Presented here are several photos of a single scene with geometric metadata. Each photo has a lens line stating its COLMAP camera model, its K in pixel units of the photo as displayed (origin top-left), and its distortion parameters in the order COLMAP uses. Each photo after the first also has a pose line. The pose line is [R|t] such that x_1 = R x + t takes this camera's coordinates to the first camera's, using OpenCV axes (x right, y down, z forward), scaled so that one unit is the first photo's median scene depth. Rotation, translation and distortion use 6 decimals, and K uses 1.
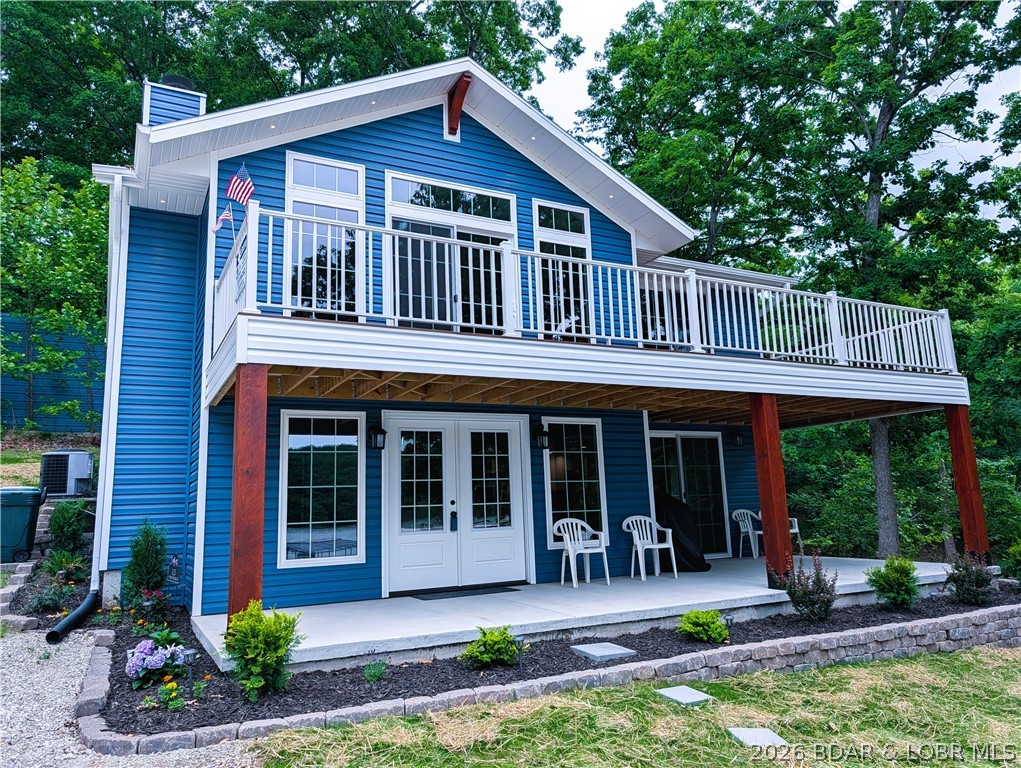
lens RADIAL K [[728.3, 0, 510.5], [0, 728.3, 384.0], [0, 0, 1]] dist [0.020939, -0.002814]
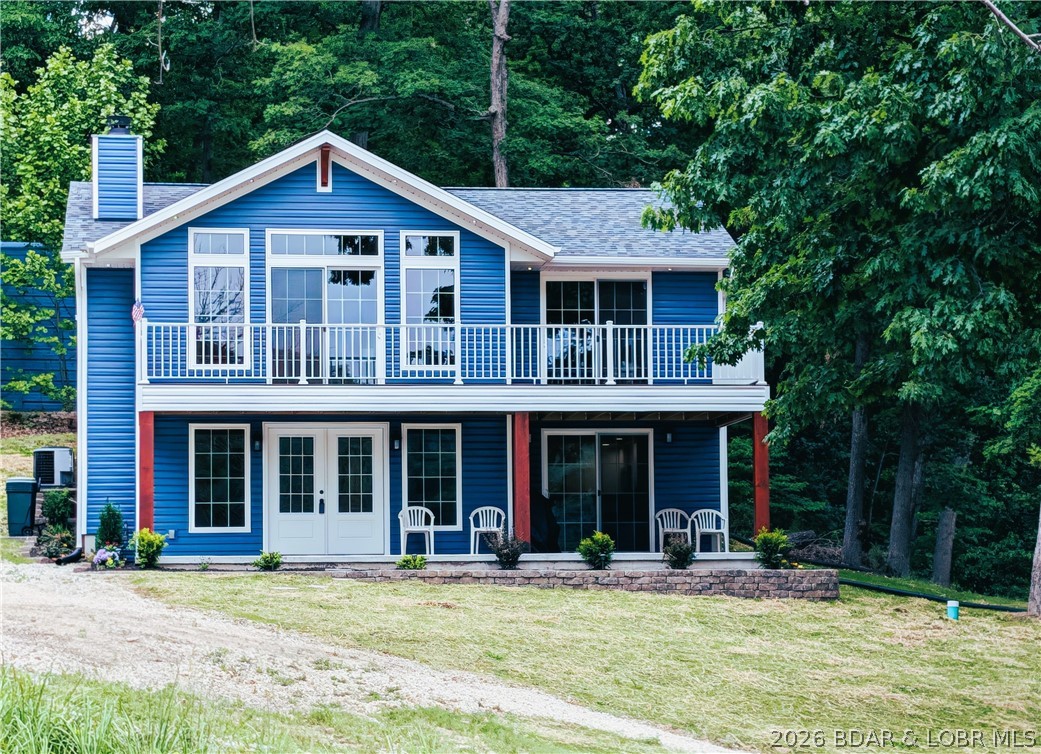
lens RADIAL K [[2849.4, 0, 520.4], [0, 2849.4, 452.6], [0, 0, 1]] dist [0.165578, -0.958590]
pose [[0.937046, 0.004211, -0.349179, 1.847922], [0.036241, 0.993355, 0.109234, -0.408588], [0.347319, -0.115012, 0.930667, -3.271306]]
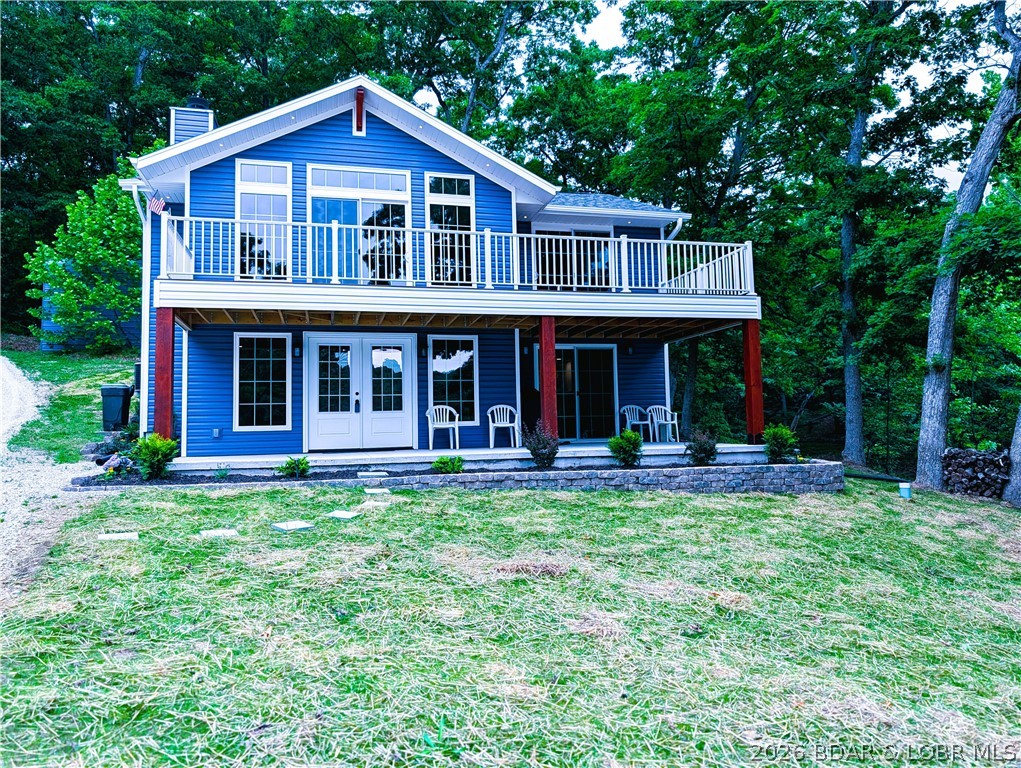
lens RADIAL K [[729.2, 0, 519.6], [0, 729.2, 380.9], [0, 0, 1]] dist [-0.000819, -0.000181]
pose [[0.975085, -0.001785, -0.221822, 0.522856], [0.025784, 0.994102, 0.105344, -0.008776], [0.220326, -0.108439, 0.969380, -0.323558]]
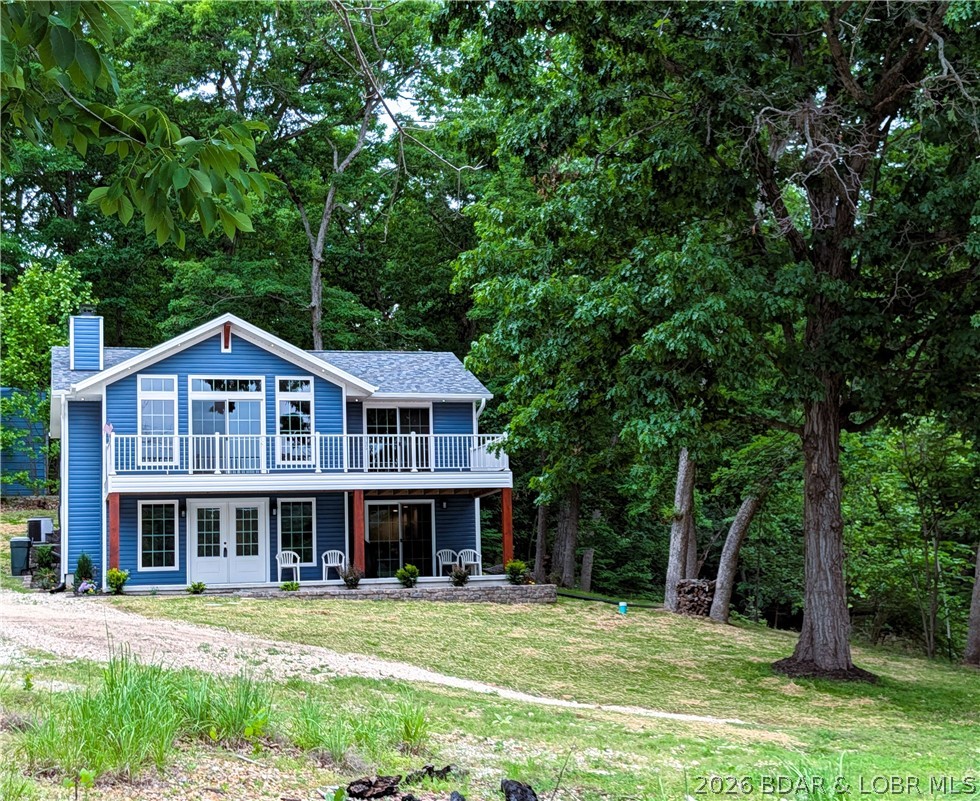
lens RADIAL K [[1718.0, 0, 584.3], [0, 1718.0, 404.8], [0, 0, 1]] dist [0.194819, -1.106026]
pose [[0.984357, -0.022319, -0.174764, 1.600420], [0.031214, 0.998344, 0.048313, -0.384667], [0.173396, -0.053013, 0.983424, -3.219566]]
